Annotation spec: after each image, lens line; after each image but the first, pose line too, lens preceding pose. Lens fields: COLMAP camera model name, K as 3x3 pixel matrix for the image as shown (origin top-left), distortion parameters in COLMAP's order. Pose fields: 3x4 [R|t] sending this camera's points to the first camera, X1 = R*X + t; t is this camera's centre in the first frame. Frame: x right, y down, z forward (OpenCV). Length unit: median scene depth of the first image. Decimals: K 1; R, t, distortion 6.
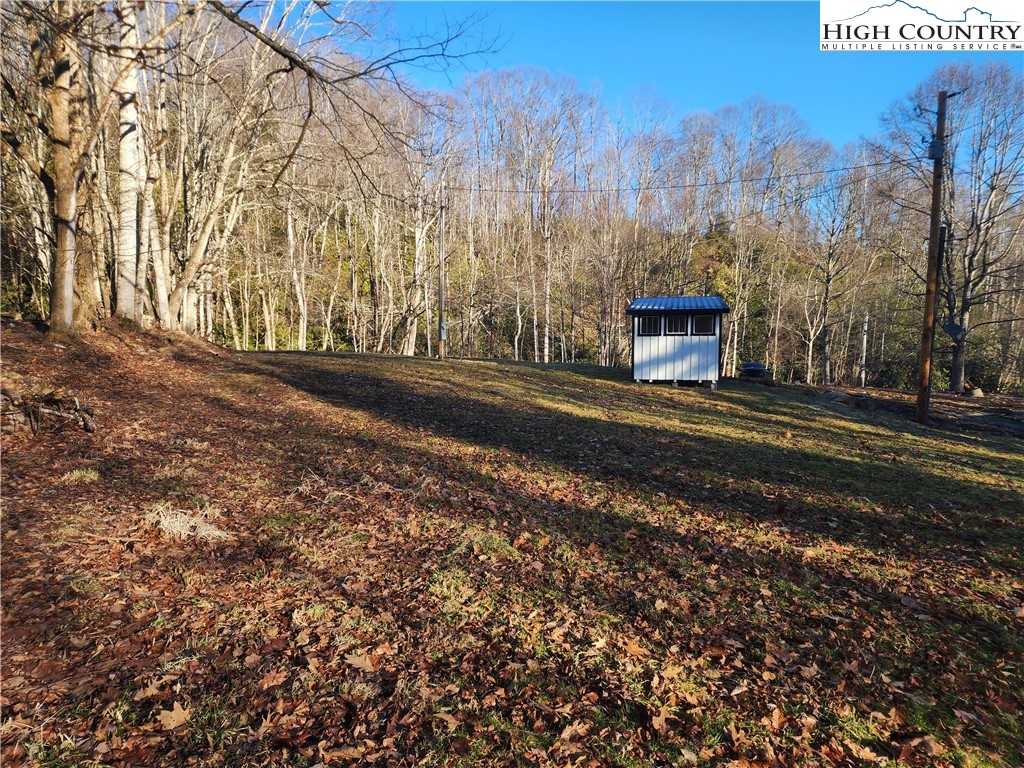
lens RADIAL K [[672.6, 0, 510.6], [0, 672.6, 388.8], [0, 0, 1]] dist [0.028100, 0.000179]
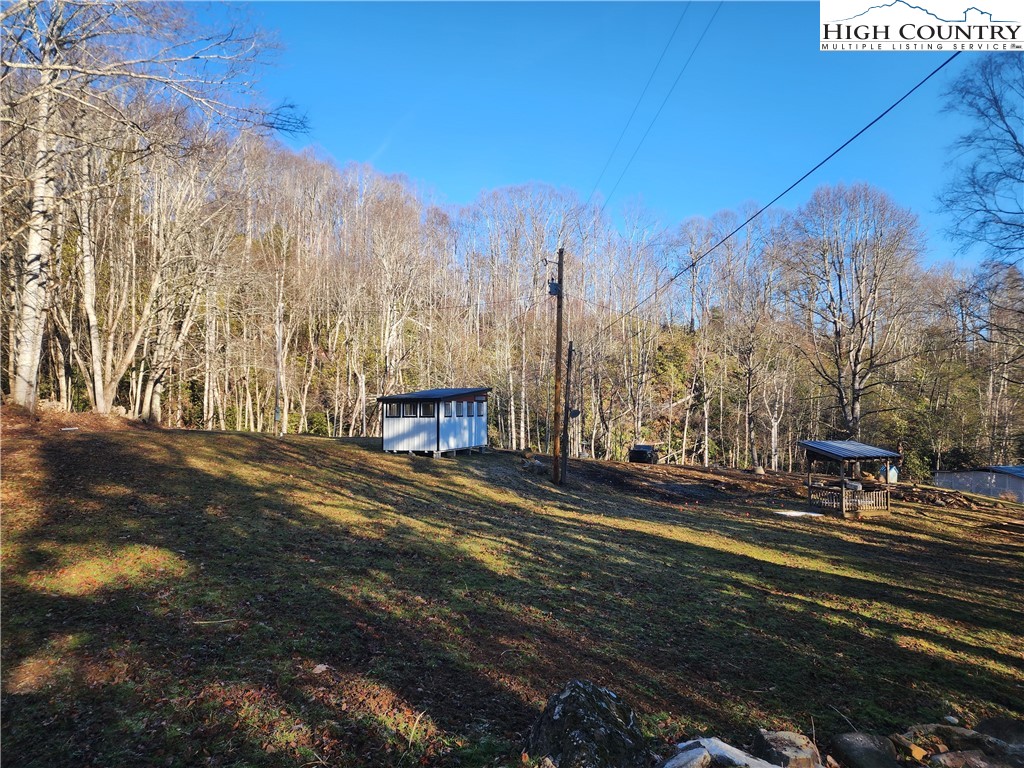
lens RADIAL K [[672.6, 0, 514.2], [0, 672.6, 380.9], [0, 0, 1]] dist [0.028100, 0.000179]
pose [[0.995874, -0.001621, -0.090728, 0.564156], [-0.011367, 0.989736, -0.142453, 0.037158], [0.090028, 0.142897, 0.985635, -0.309840]]
